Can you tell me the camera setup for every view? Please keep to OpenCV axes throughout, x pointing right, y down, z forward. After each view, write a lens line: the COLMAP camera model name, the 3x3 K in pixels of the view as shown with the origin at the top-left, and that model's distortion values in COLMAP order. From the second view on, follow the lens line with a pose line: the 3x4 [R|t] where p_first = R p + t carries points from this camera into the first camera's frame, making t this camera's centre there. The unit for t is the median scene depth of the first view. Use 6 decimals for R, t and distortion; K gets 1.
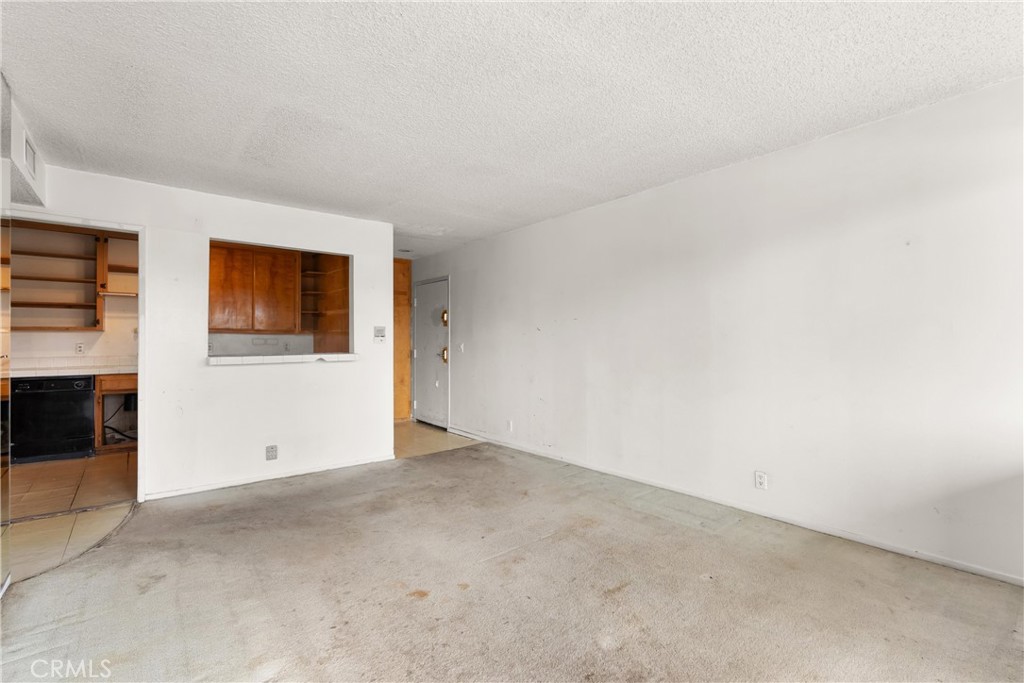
lens RADIAL K [[472.2, 0, 517.6], [0, 472.2, 339.3], [0, 0, 1]] dist [-0.014809, 0.007712]
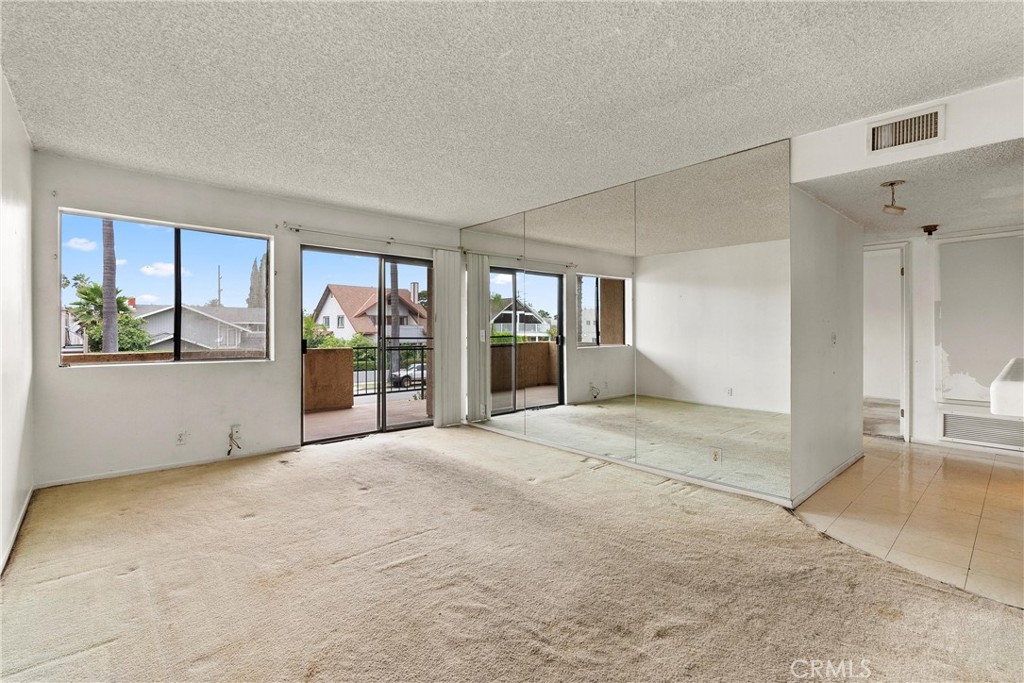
lens RADIAL K [[469.2, 0, 515.2], [0, 469.2, 327.8], [0, 0, 1]] dist [0.001595, 0.000556]
pose [[-0.998874, 0.003476, -0.047309, -0.135742], [0.003605, 0.999990, -0.002639, 0.007823], [0.047299, -0.002806, -0.998877, 1.274691]]
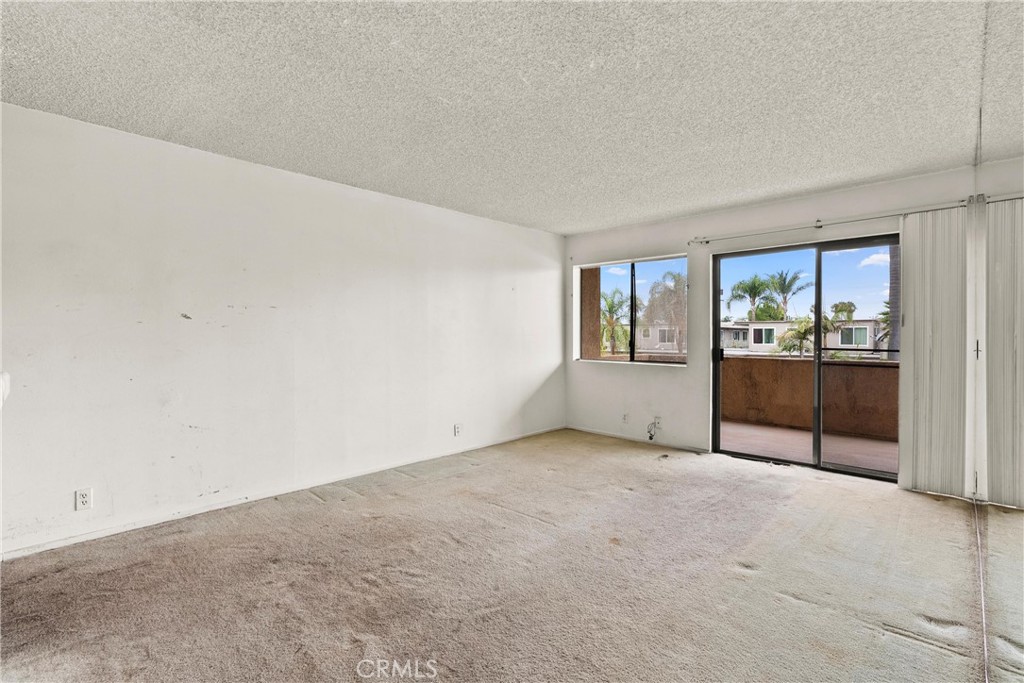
lens RADIAL K [[466.6, 0, 516.7], [0, 466.6, 339.5], [0, 0, 1]] dist [-0.008640, 0.000589]
pose [[-0.122092, -0.000721, 0.992519, -0.737866], [0.001389, 0.999999, 0.000898, 0.008884], [-0.992518, 0.001488, -0.122091, 0.751399]]
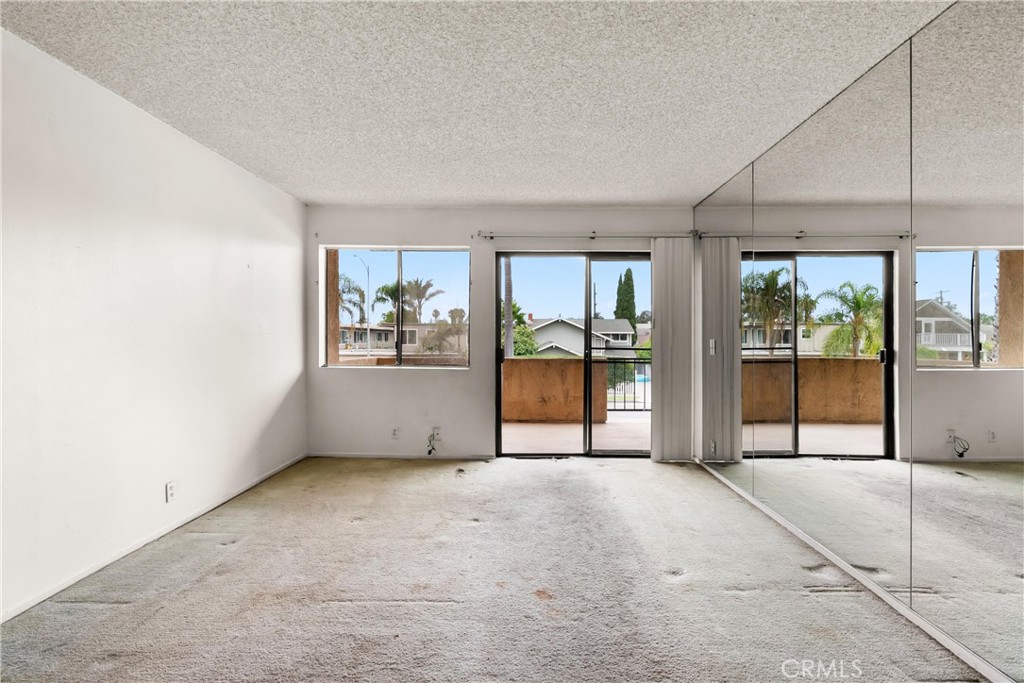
lens RADIAL K [[472.2, 0, 517.6], [0, 472.2, 339.3], [0, 0, 1]] dist [-0.014809, 0.007712]
pose [[-0.765746, 0.001802, 0.643140, -0.423456], [0.002268, 0.999997, -0.000103, 0.009614], [-0.643139, 0.001380, -0.765748, 0.950849]]
